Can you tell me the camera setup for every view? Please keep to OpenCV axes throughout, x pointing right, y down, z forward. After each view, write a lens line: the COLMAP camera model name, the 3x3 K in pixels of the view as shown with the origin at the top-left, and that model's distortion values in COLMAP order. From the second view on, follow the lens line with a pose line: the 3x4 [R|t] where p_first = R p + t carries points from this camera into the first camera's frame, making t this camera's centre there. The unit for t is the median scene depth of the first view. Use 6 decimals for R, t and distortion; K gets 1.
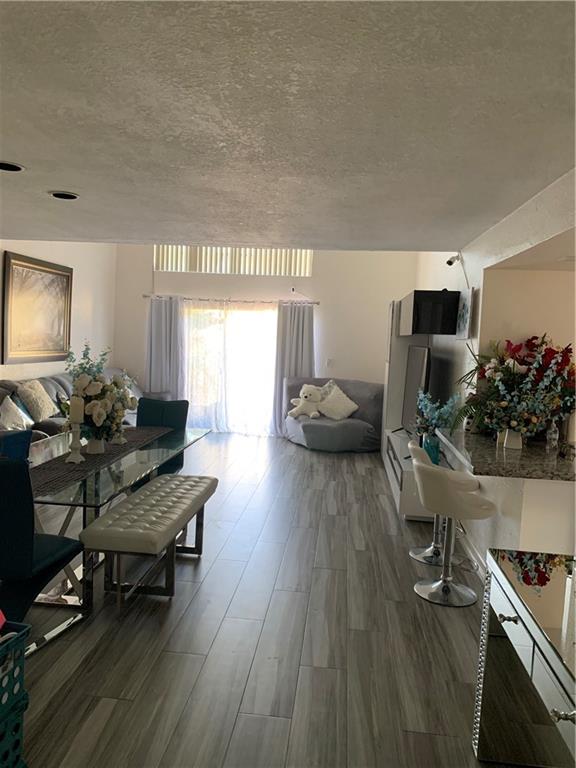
lens RADIAL K [[594.6, 0, 288.0], [0, 594.6, 384.0], [0, 0, 1]] dist [0.006020, 0.002622]
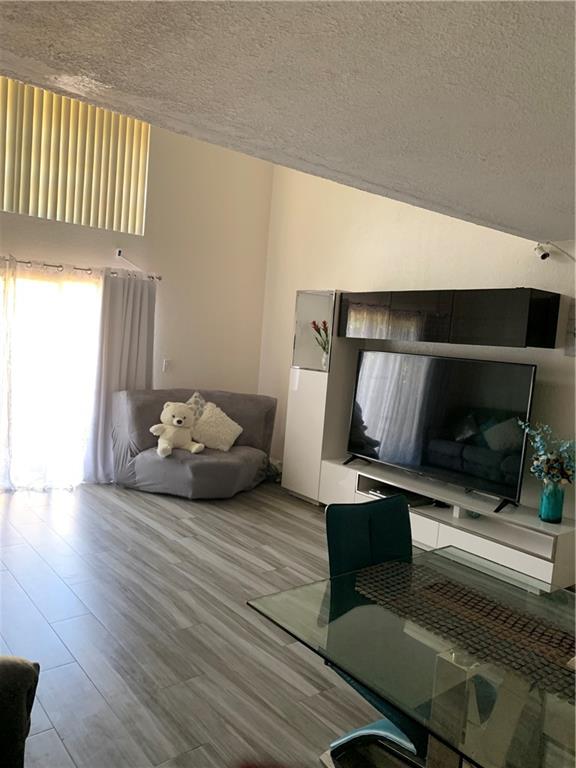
lens RADIAL K [[594.6, 0, 288.0], [0, 594.6, 384.0], [0, 0, 1]] dist [0.006020, 0.002622]
pose [[0.694953, -0.043977, 0.717709, -0.334752], [0.012818, 0.998727, 0.048785, -0.047787], [-0.718940, -0.024704, 0.694633, 0.430613]]
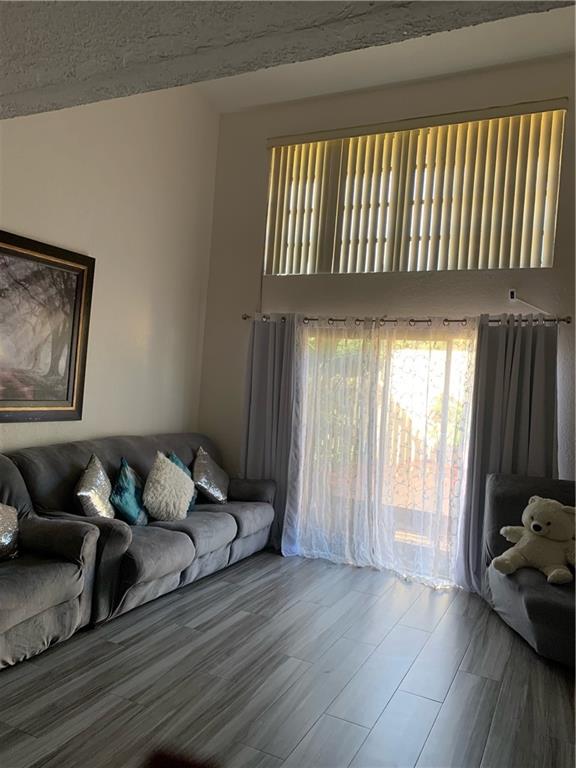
lens RADIAL K [[594.6, 0, 288.0], [0, 594.6, 384.0], [0, 0, 1]] dist [0.006020, 0.002622]
pose [[0.935436, 0.019361, -0.352965, 0.010794], [-0.054787, 0.994374, -0.090655, -0.030888], [0.349224, 0.104140, 0.931234, 0.492914]]
